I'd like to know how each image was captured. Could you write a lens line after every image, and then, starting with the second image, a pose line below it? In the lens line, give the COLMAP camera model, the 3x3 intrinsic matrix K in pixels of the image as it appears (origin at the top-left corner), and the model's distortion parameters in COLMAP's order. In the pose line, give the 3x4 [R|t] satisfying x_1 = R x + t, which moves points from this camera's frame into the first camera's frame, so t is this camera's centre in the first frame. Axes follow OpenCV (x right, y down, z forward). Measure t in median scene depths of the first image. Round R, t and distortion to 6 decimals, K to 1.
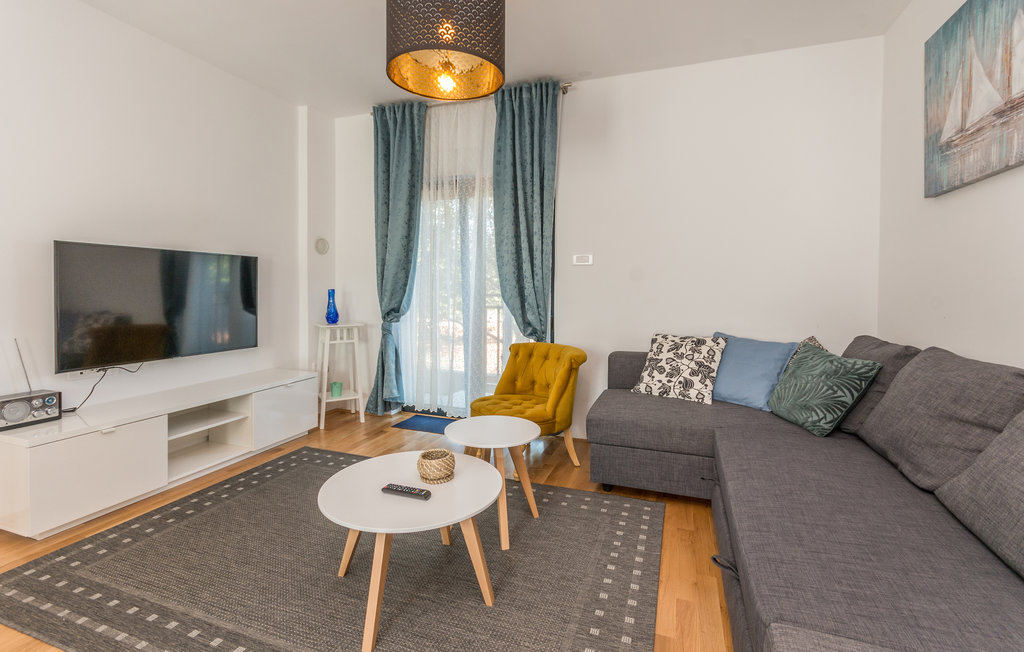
lens RADIAL K [[455.6, 0, 513.3], [0, 455.6, 299.2], [0, 0, 1]] dist [0.001902, 0.000262]
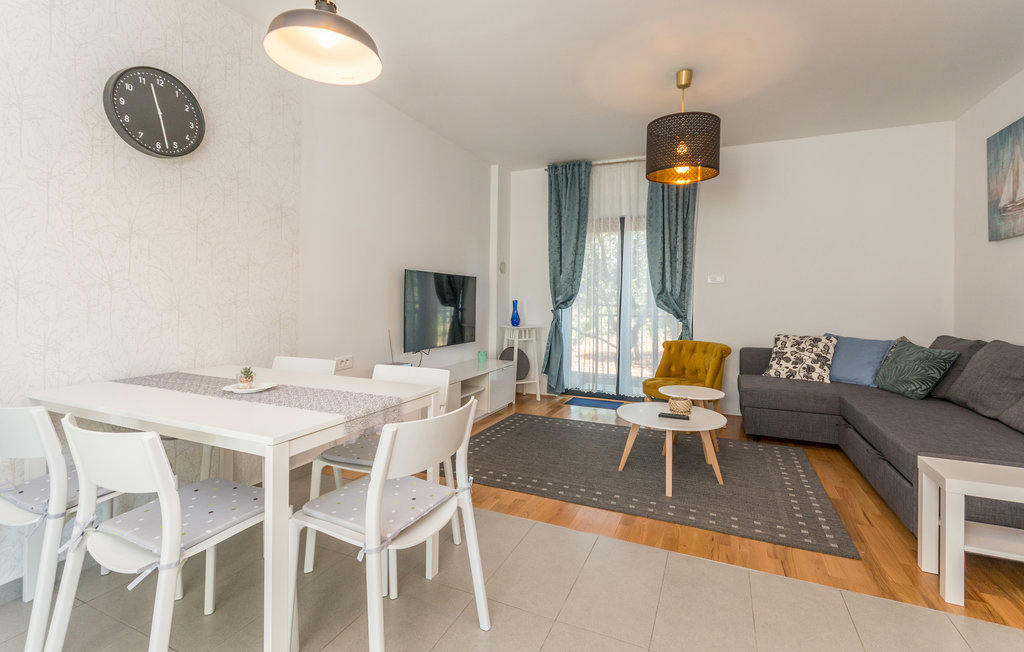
lens RADIAL K [[463.0, 0, 514.7], [0, 463.0, 297.5], [0, 0, 1]] dist [0.026254, -0.007174]
pose [[0.998198, 0.006197, -0.059683, -0.438166], [-0.007900, 0.999567, -0.028339, 0.012708], [0.059482, 0.028760, 0.997815, -0.497256]]
